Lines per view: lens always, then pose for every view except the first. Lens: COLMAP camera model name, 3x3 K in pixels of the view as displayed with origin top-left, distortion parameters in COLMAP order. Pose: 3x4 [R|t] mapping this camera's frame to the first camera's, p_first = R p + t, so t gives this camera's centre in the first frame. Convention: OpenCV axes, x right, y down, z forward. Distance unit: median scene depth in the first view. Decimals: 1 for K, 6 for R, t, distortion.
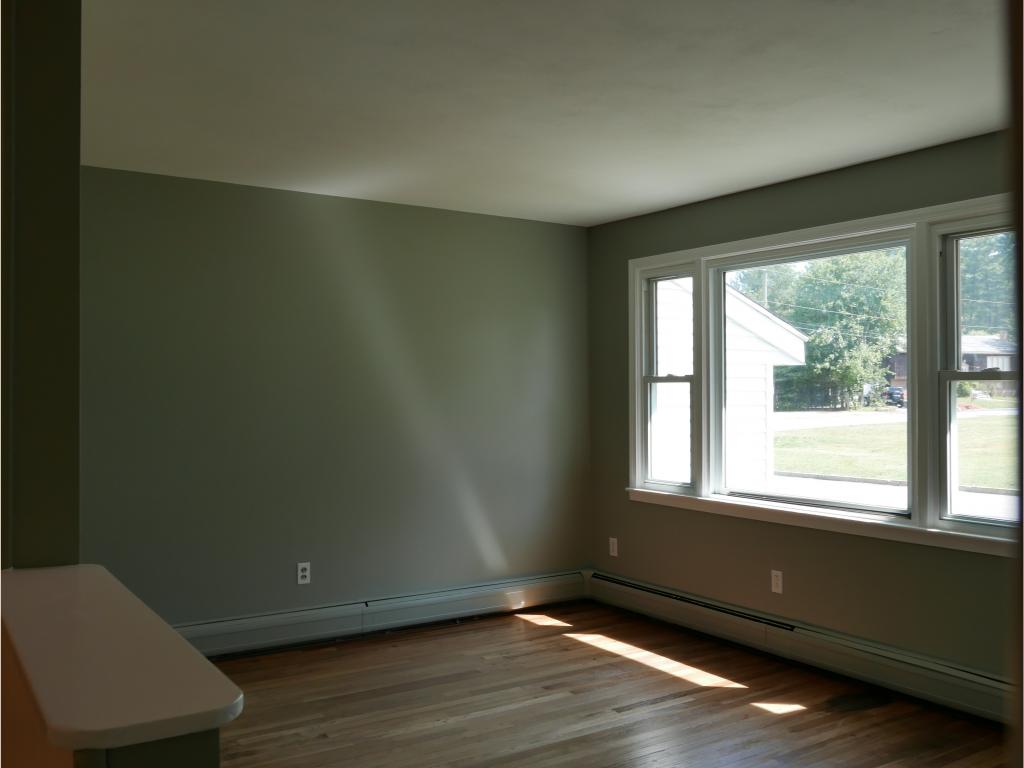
lens RADIAL K [[942.8, 0, 513.9], [0, 942.8, 390.3], [0, 0, 1]] dist [0.004131, 0.009647]
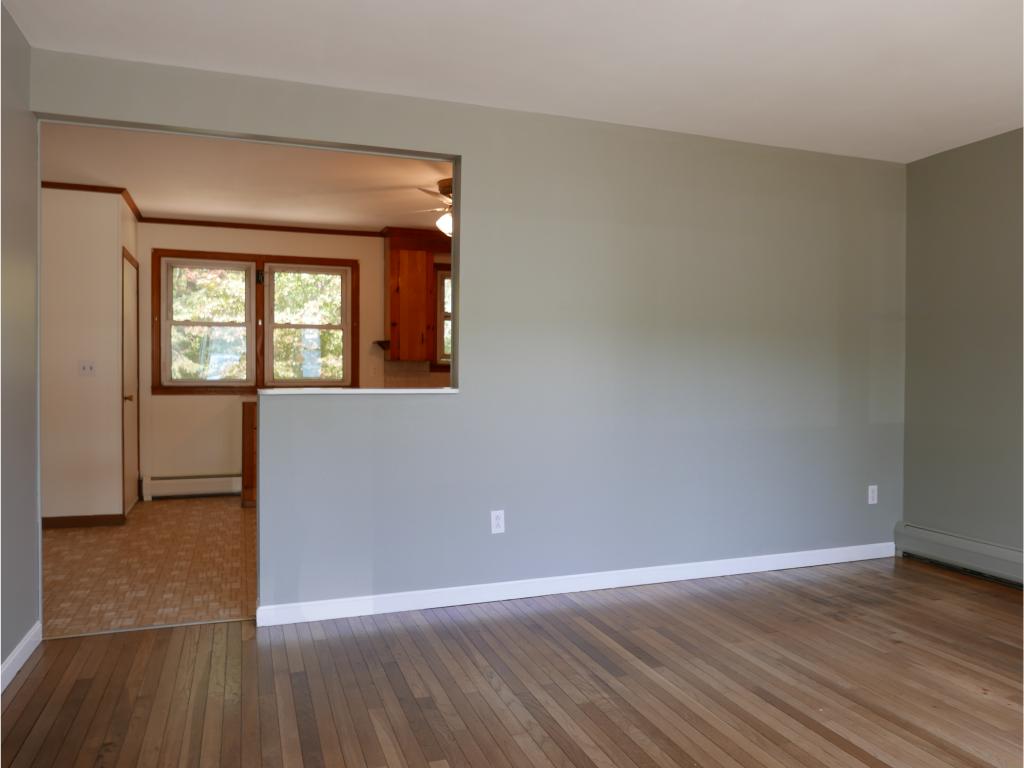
lens RADIAL K [[716.2, 0, 512.0], [0, 716.2, 384.0], [0, 0, 1]] dist [-0.001666, 0.000455]
pose [[-0.238356, 0.018654, -0.970999, 1.537155], [0.008975, 0.999815, 0.017004, 0.087734], [0.971136, -0.004661, -0.238479, 1.606491]]
